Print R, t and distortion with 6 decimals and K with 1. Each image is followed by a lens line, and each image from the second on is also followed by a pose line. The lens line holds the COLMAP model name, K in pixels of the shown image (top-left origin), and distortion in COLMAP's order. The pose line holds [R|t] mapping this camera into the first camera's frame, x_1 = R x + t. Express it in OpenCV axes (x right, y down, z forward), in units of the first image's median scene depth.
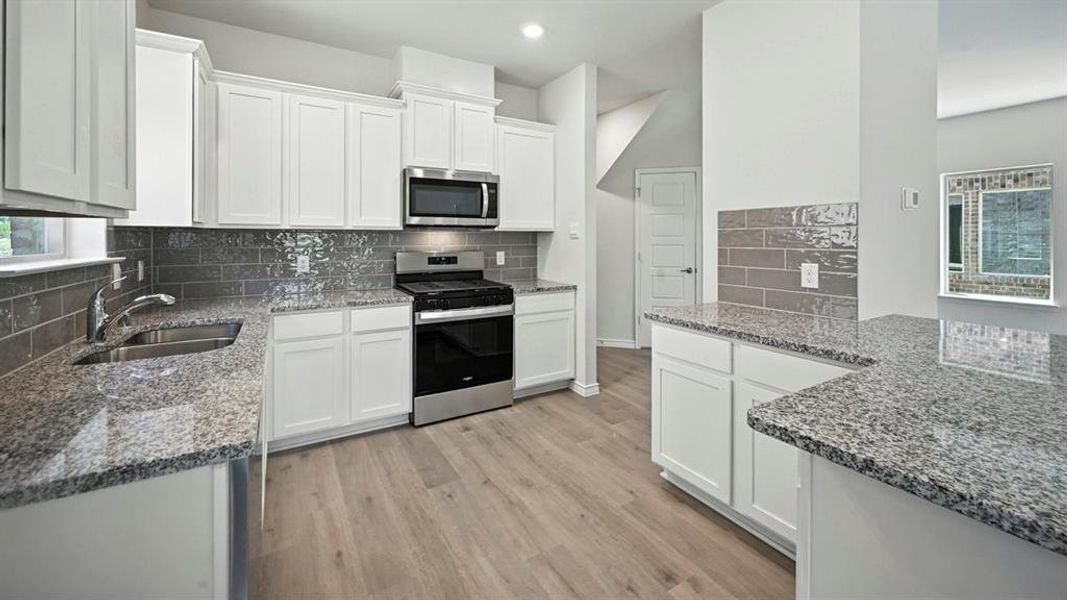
lens RADIAL K [[423.6, 0, 533.0], [0, 423.6, 239.7], [0, 0, 1]] dist [-0.005384, -0.001023]
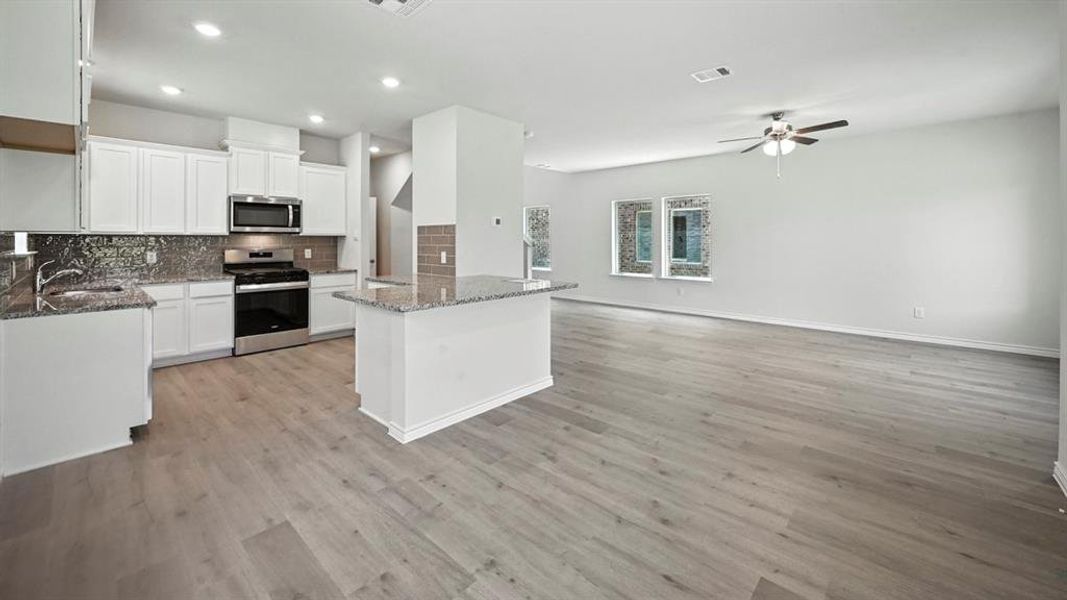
lens RADIAL K [[423.6, 0, 535.8], [0, 423.6, 253.1], [0, 0, 1]] dist [-0.005384, -0.001023]
pose [[0.952288, -0.009681, 0.305047, 0.271977], [0.000886, 0.999580, 0.028957, -0.000518], [-0.305199, -0.027305, 0.951897, -0.770849]]
